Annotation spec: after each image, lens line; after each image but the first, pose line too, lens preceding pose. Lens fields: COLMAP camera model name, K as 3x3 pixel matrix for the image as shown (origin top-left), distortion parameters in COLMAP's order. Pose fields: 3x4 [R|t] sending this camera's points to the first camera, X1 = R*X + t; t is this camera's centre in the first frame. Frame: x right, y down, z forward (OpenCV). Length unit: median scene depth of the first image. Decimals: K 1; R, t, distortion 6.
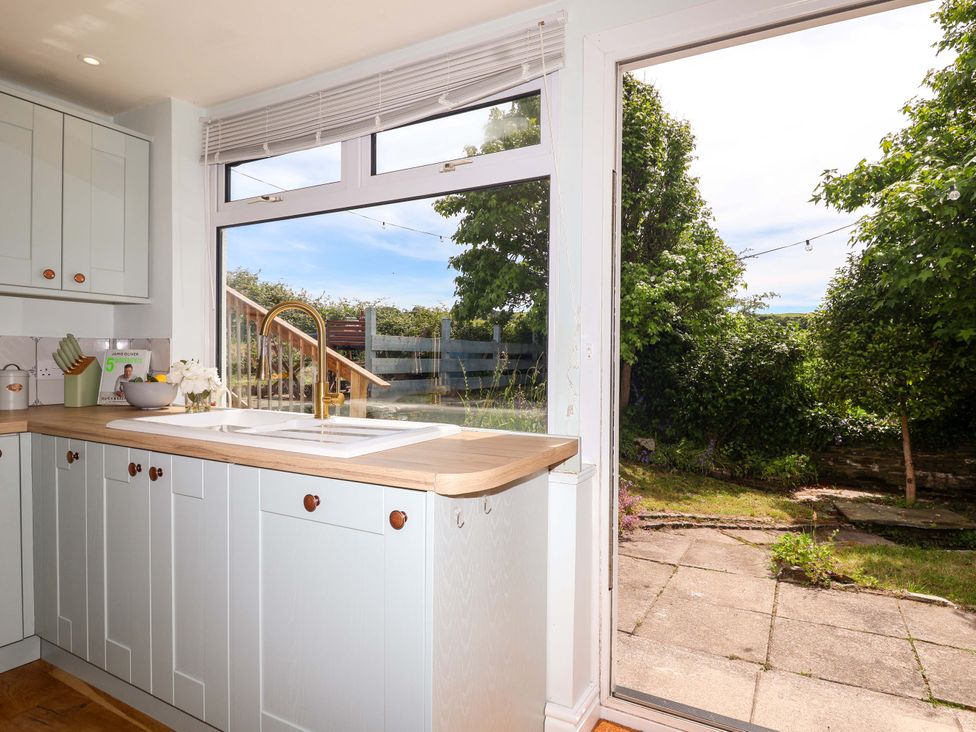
lens RADIAL K [[568.5, 0, 490.8], [0, 568.5, 364.9], [0, 0, 1]] dist [0.001830, -0.013038]
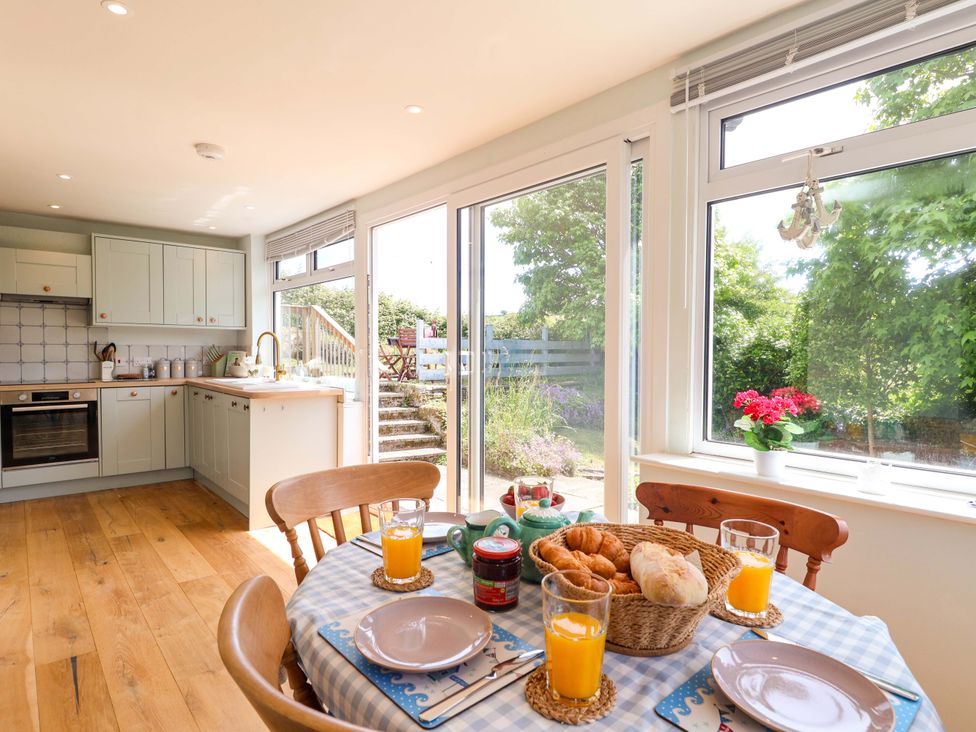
lens RADIAL K [[544.9, 0, 488.0], [0, 544.9, 366.0], [0, 0, 1]] dist [0.001430, -0.011427]
pose [[0.940154, 0.007657, -0.340664, 0.471756], [-0.002530, 0.999877, 0.015492, -0.002320], [0.340741, -0.013703, 0.940057, -0.305265]]
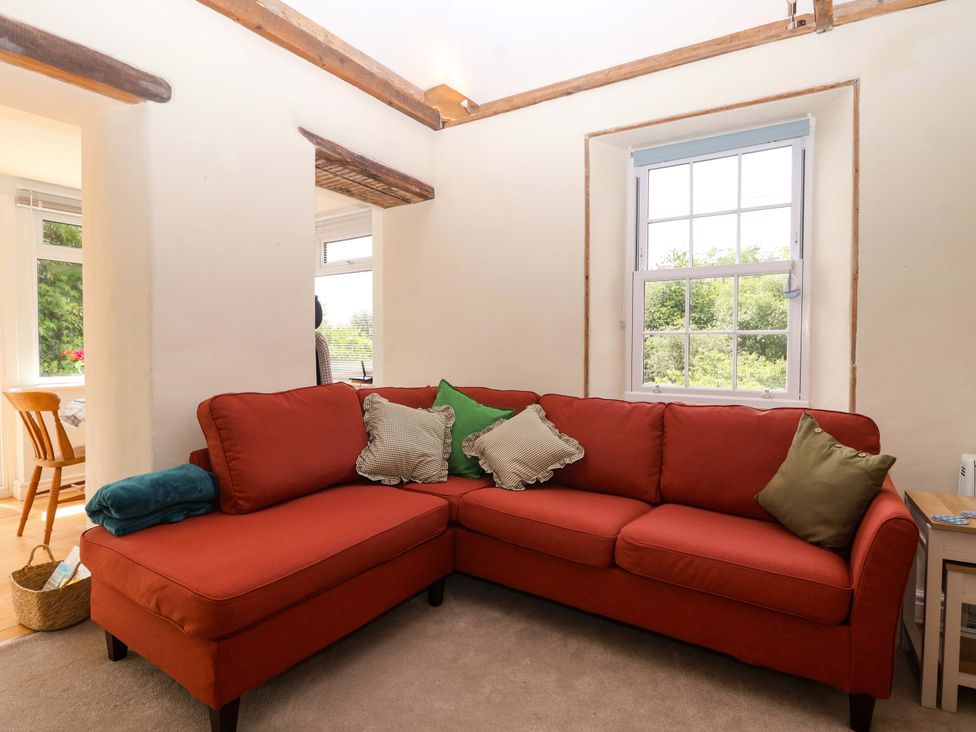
lens RADIAL K [[508.5, 0, 490.1], [0, 508.5, 364.9], [0, 0, 1]] dist [0.000349, -0.013440]
pose [[0.078457, -0.042746, 0.996001, -0.161954], [0.012898, 0.999040, 0.041861, 0.015114], [-0.996834, 0.009562, 0.078933, -0.572248]]
